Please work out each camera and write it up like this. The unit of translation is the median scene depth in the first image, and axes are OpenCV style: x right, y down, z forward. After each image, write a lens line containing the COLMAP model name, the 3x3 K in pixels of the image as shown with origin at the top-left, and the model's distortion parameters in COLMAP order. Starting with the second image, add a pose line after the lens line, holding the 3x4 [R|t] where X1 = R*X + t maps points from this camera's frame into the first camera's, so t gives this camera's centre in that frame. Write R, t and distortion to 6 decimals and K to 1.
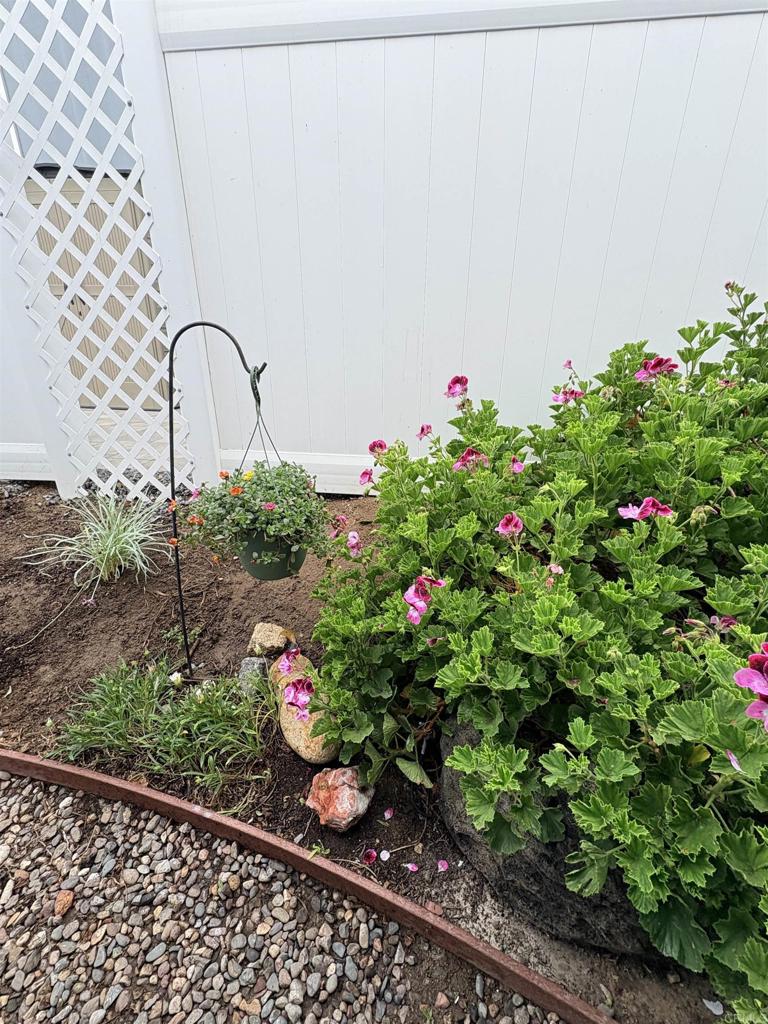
lens RADIAL K [[451.6, 0, 383.4], [0, 451.6, 511.3], [0, 0, 1]] dist [-0.000728, 0.000321]
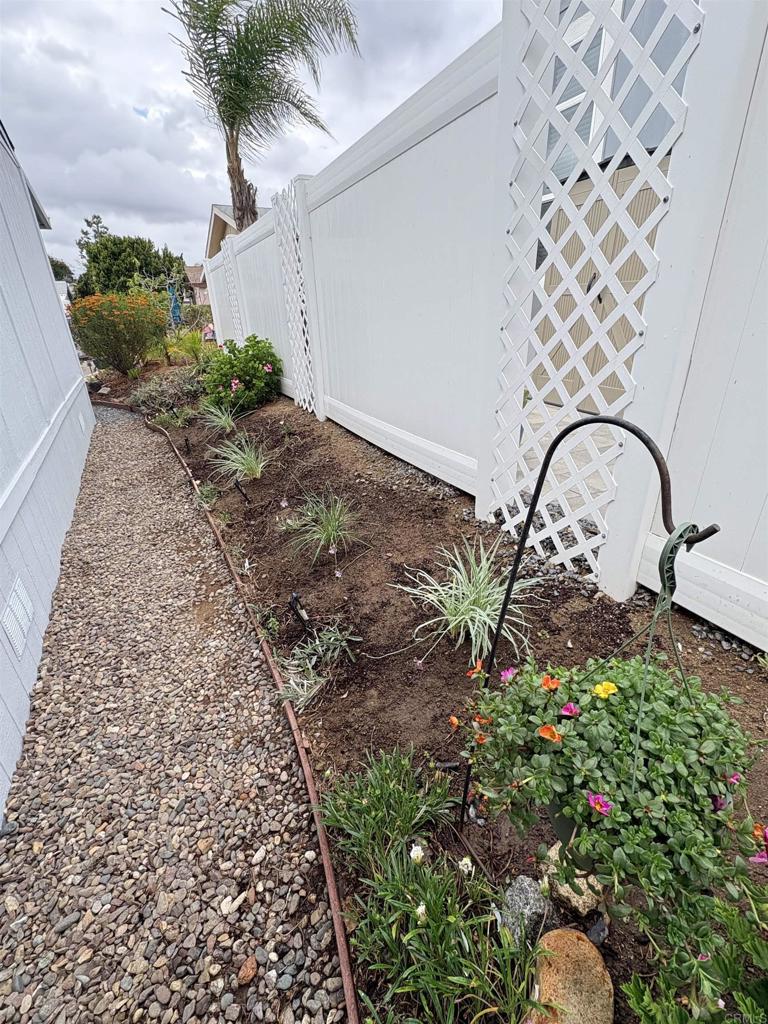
lens RADIAL K [[451.6, 0, 385.4], [0, 451.6, 513.2], [0, 0, 1]] dist [-0.000728, 0.000321]
pose [[0.543999, 0.325798, -0.773254, -0.051666], [-0.298133, 0.936460, 0.184820, -0.166356], [0.784335, 0.129991, 0.606564, 0.244279]]
